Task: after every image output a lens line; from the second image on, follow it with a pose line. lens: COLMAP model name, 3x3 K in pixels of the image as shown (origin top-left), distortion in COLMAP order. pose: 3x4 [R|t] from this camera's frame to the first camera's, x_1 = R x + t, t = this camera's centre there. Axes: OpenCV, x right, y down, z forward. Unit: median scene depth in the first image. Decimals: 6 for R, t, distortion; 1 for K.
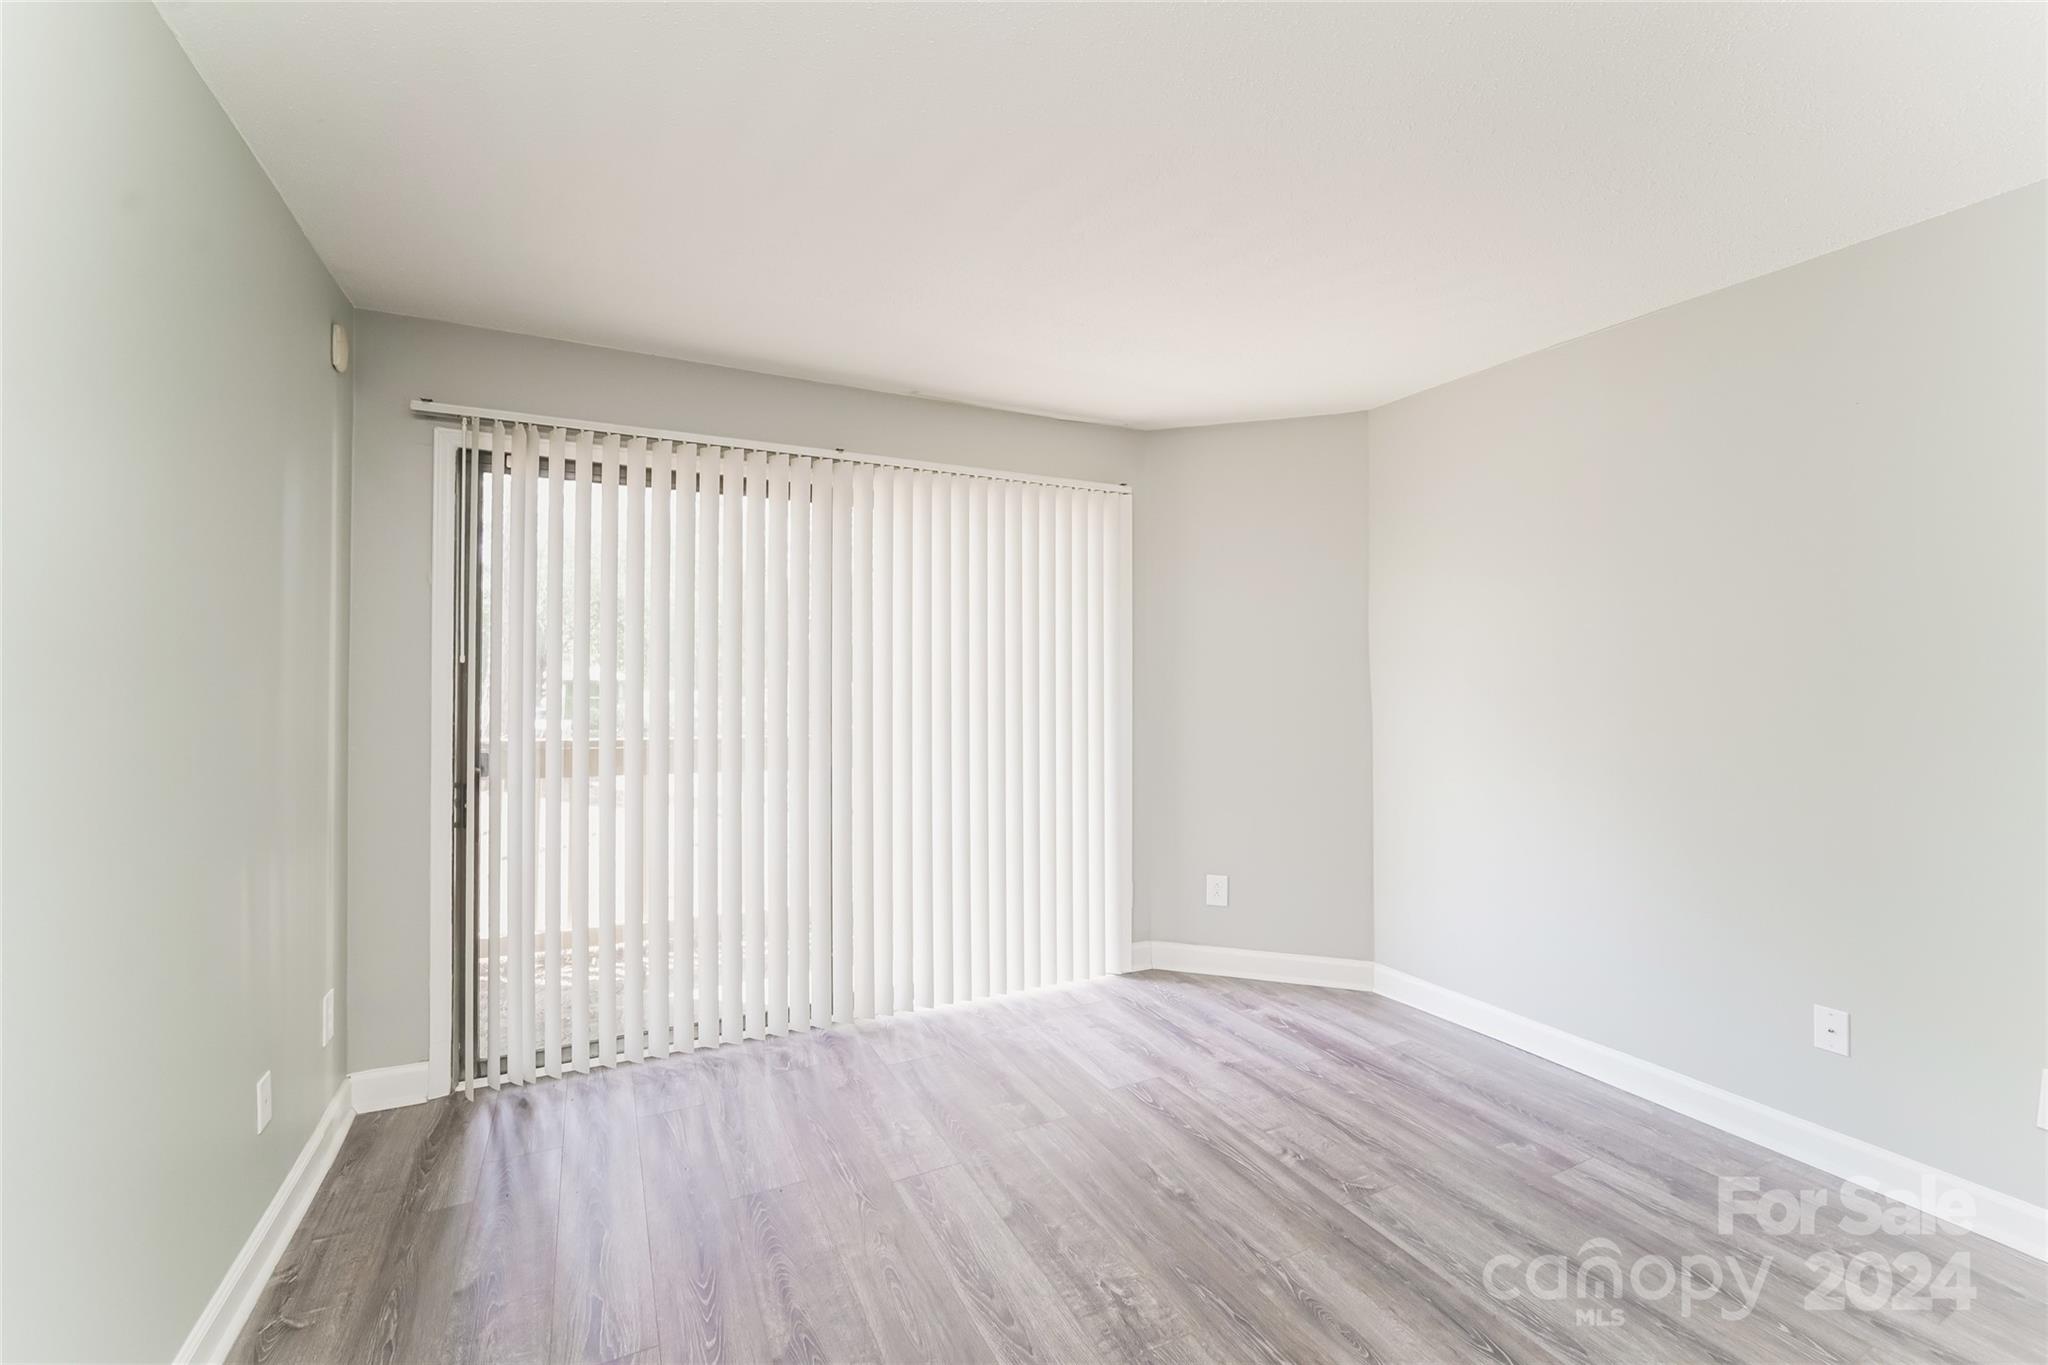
lens RADIAL K [[845.9, 0, 1025.9], [0, 845.9, 657.4], [0, 0, 1]] dist [-0.003901, -0.000063]
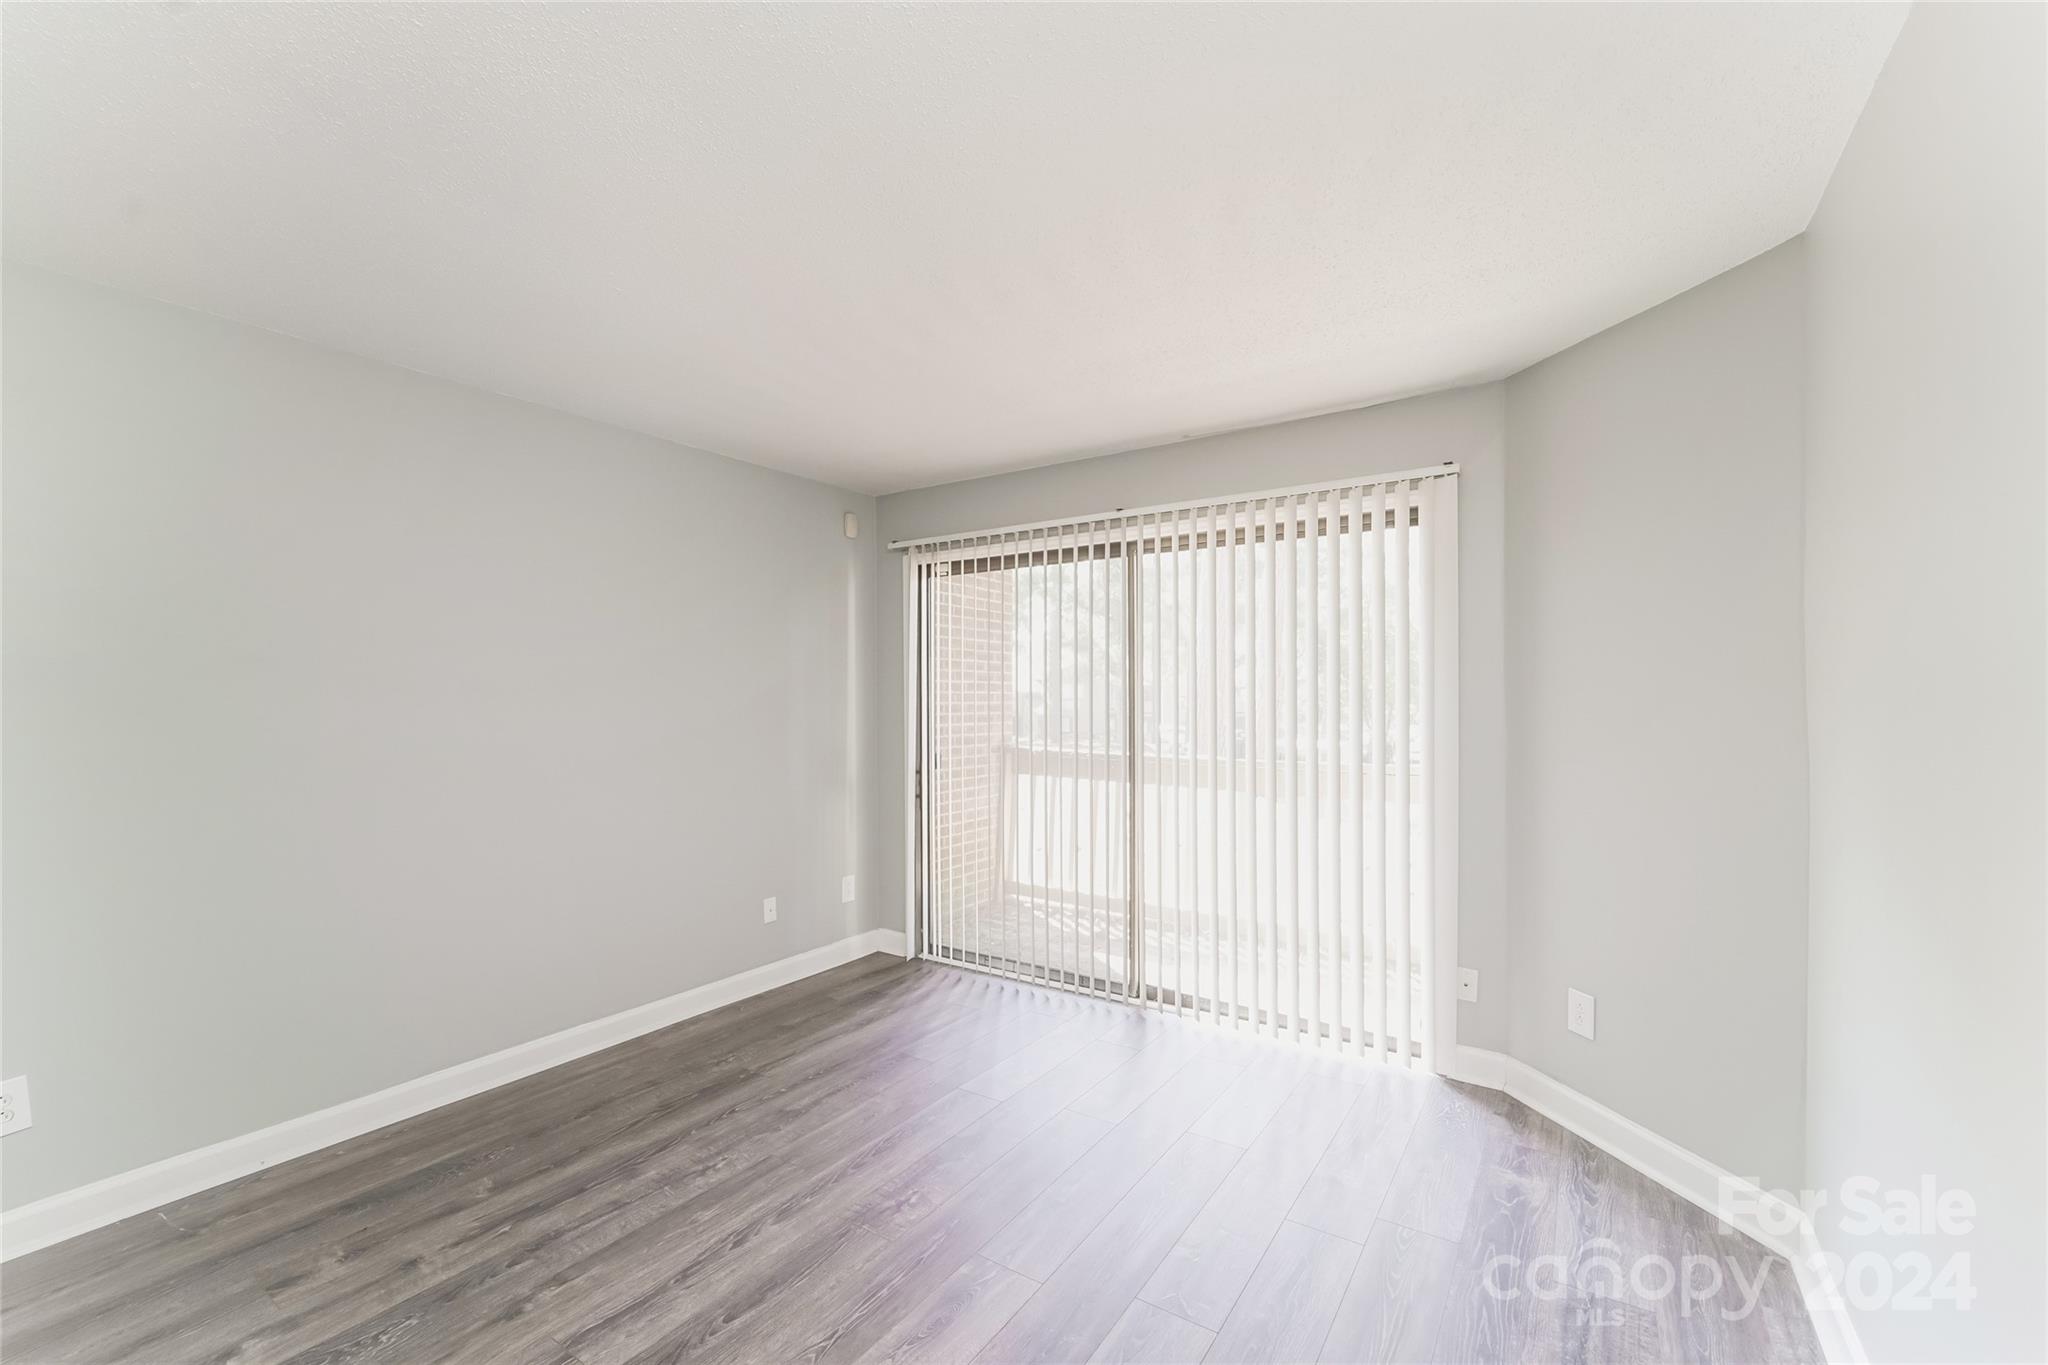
lens RADIAL K [[845.9, 0, 1027.2], [0, 845.9, 710.4], [0, 0, 1]] dist [-0.003901, -0.000063]
pose [[0.493471, 0.001089, -0.869762, 0.678921], [0.012092, 0.999894, 0.008113, 0.017051], [0.869678, -0.014521, 0.493406, 0.296400]]
